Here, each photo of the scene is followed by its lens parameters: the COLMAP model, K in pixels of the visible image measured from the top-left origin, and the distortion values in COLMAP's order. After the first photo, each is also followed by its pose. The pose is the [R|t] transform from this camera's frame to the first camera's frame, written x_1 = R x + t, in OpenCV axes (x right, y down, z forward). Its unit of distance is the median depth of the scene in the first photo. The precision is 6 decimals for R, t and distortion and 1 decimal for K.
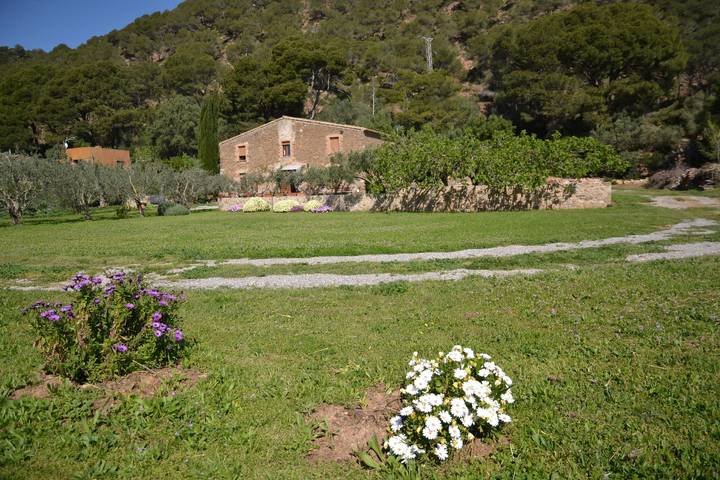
lens RADIAL K [[500.8, 0, 360.0], [0, 500.8, 240.0], [0, 0, 1]] dist [-0.089103, 0.004547]
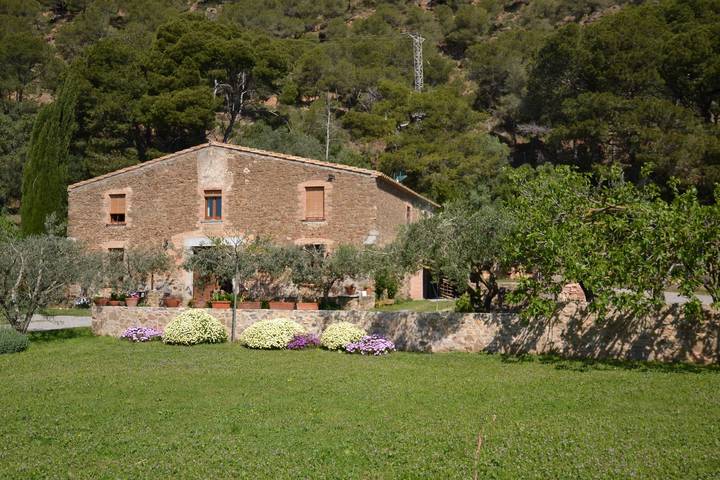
lens RADIAL K [[763.5, 0, 360.0], [0, 763.5, 240.0], [0, 0, 1]] dist [0.019970, 0.039876]
pose [[0.987392, 0.041507, 0.152756, -0.094331], [-0.018103, 0.988288, -0.151520, -0.026048], [-0.157257, 0.146844, 0.976579, 0.179266]]
